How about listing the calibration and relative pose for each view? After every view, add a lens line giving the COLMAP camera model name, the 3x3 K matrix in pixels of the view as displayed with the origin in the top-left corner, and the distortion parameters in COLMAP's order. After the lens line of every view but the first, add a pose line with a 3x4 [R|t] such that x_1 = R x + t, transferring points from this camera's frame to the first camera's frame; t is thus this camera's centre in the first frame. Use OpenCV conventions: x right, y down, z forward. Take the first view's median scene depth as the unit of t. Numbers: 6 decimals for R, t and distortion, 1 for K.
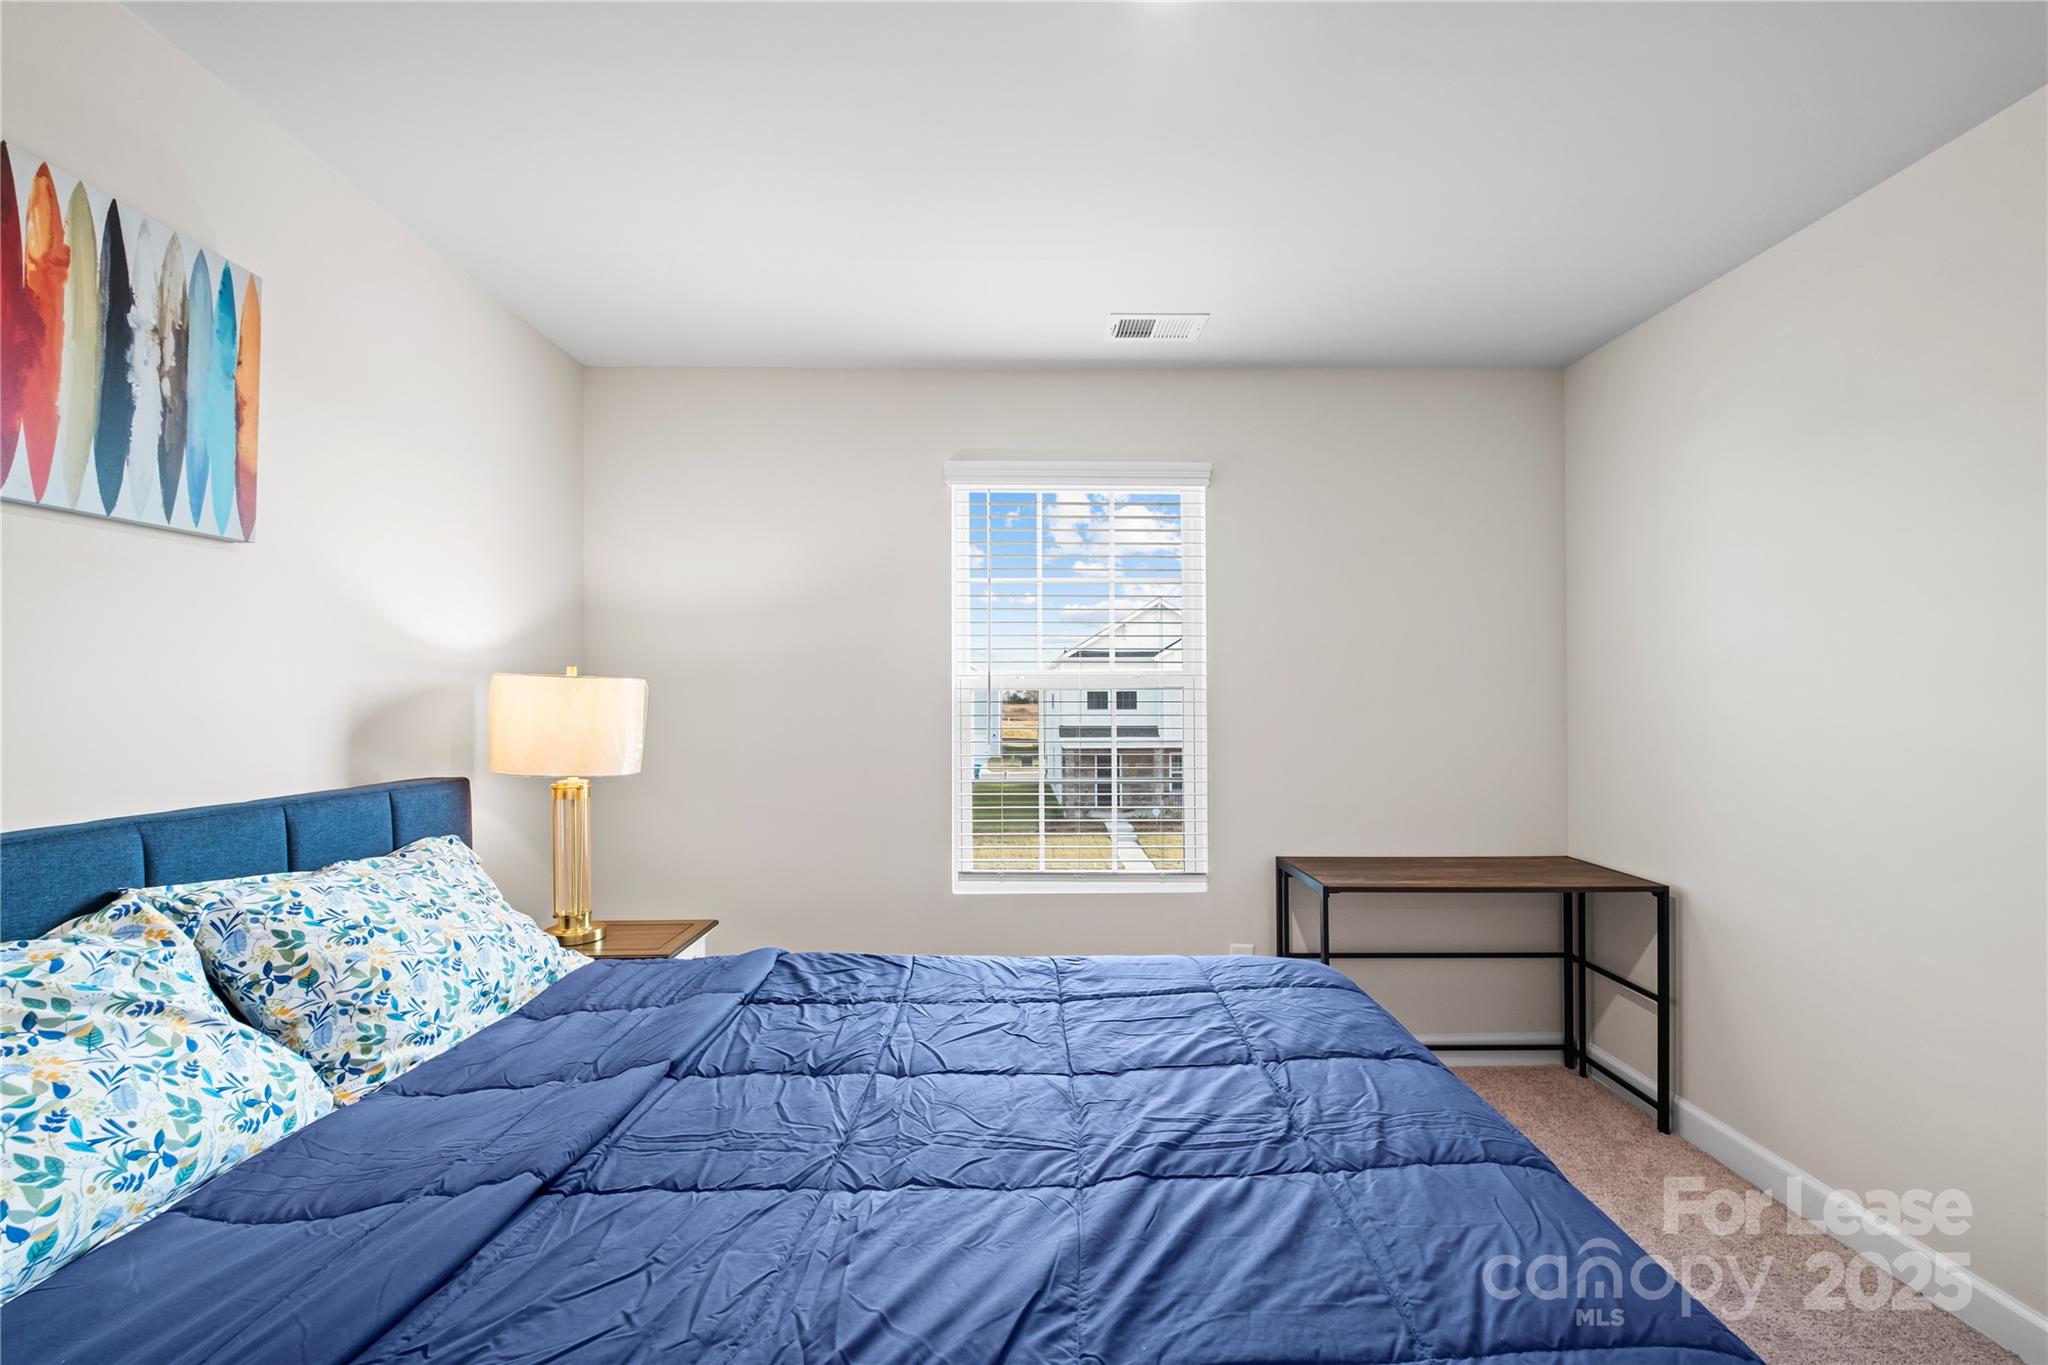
lens RADIAL K [[882.8, 0, 1028.9], [0, 882.8, 682.0], [0, 0, 1]] dist [0.002957, -0.004602]
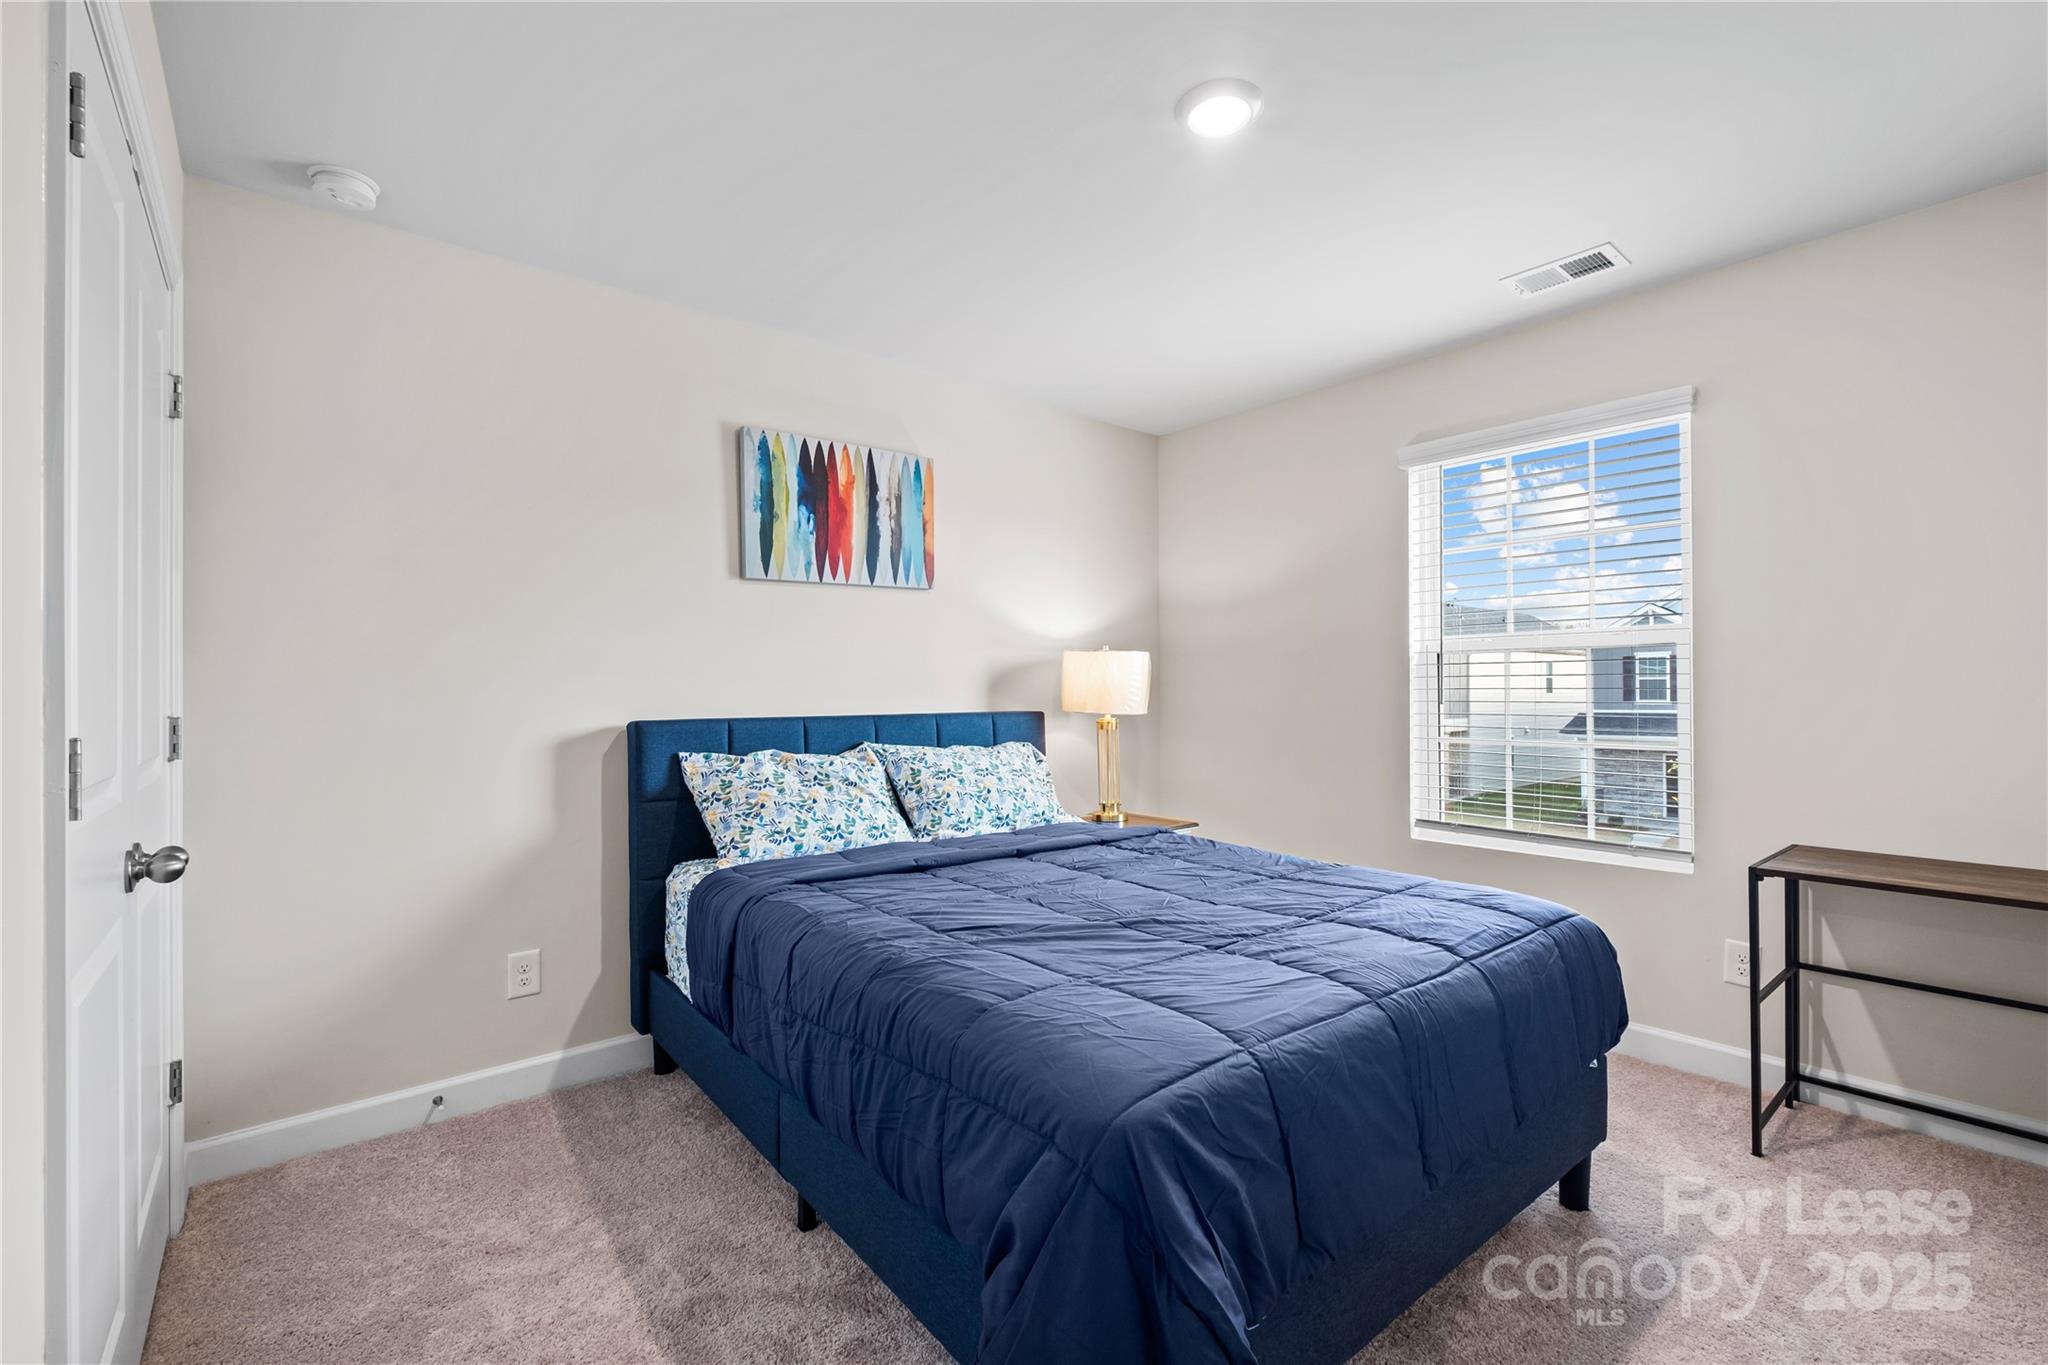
lens RADIAL K [[882.8, 0, 1025.8], [0, 882.8, 685.9], [0, 0, 1]] dist [0.002957, -0.004602]
pose [[0.627259, -0.005077, -0.778794, 0.977914], [0.020193, 0.999749, 0.009747, 0.058663], [0.778549, -0.021840, 0.627204, -0.143657]]
